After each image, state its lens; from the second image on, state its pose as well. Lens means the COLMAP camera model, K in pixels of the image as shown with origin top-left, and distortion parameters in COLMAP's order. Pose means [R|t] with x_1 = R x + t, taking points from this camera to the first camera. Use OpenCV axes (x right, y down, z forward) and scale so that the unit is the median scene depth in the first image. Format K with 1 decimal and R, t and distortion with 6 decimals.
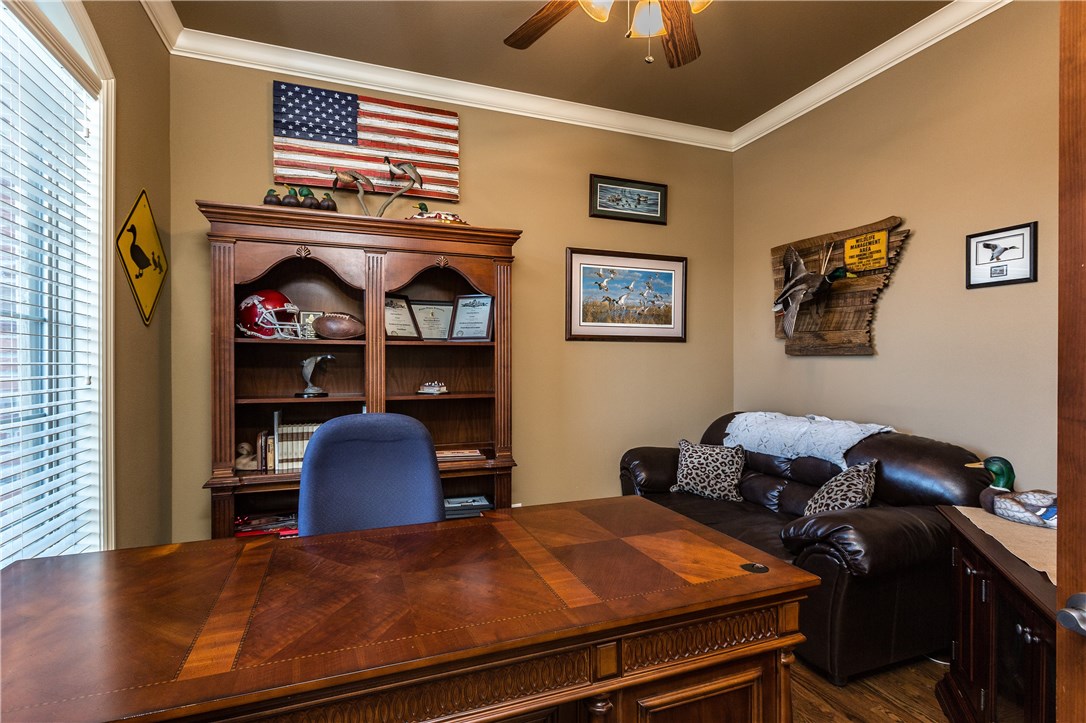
lens RADIAL K [[464.2, 0, 541.1], [0, 464.2, 365.7], [0, 0, 1]] dist [-0.000298, 0.000014]
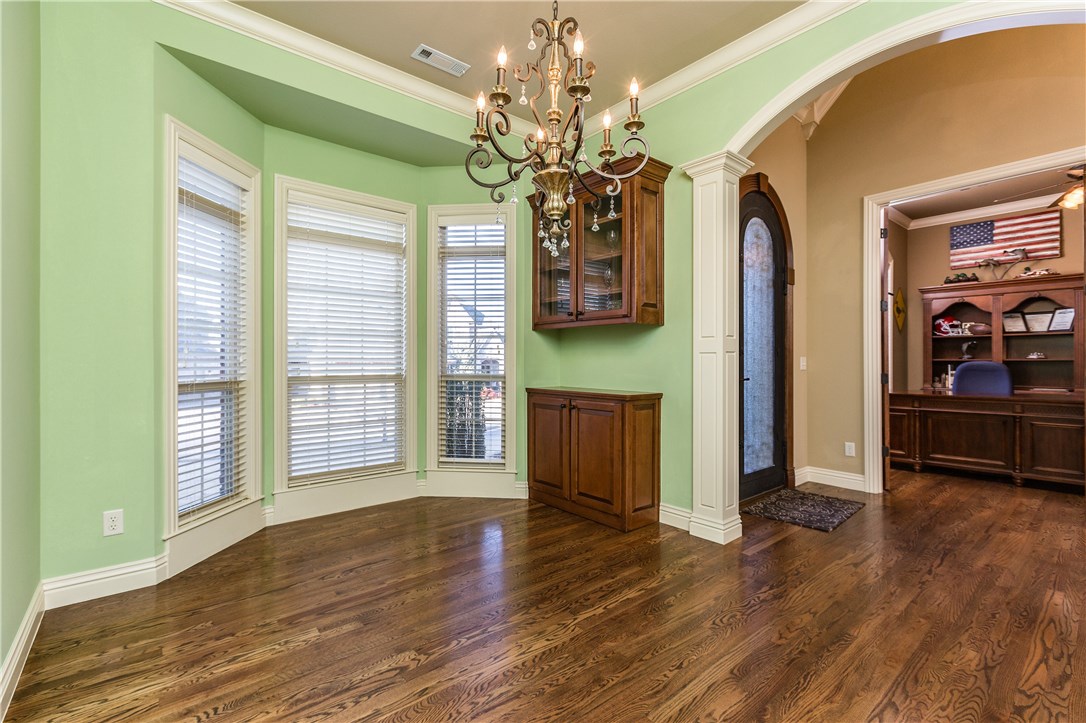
lens RADIAL K [[490.7, 0, 548.4], [0, 490.7, 356.3], [0, 0, 1]] dist [-0.000660, -0.000051]
pose [[0.290195, -0.008548, -0.956929, 1.209624], [-0.011663, 0.999854, -0.012468, 0.101766], [0.956896, 0.014779, 0.290054, -1.667842]]
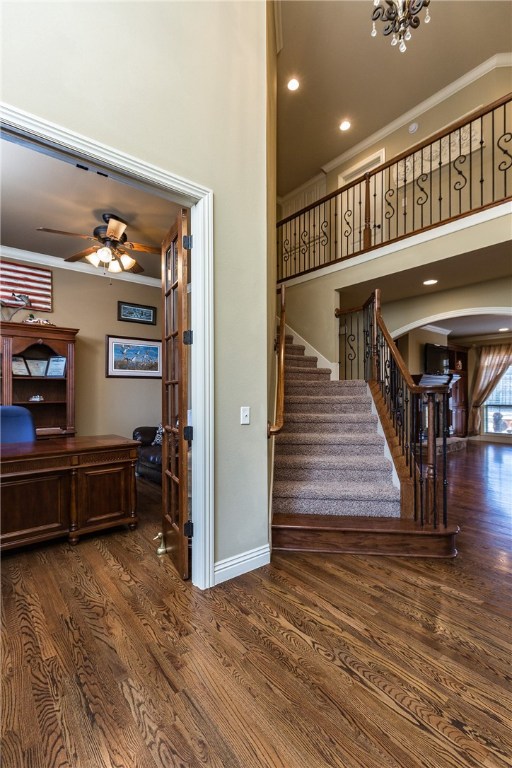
lens RADIAL K [[347.0, 0, 225.6], [0, 347.0, 395.4], [0, 0, 1]] dist [-0.000660, -0.000051]
pose [[0.975080, -0.000343, 0.221854, 0.273231], [0.001318, 0.999990, -0.004246, 0.040861], [-0.221850, 0.004432, 0.975071, -0.792601]]
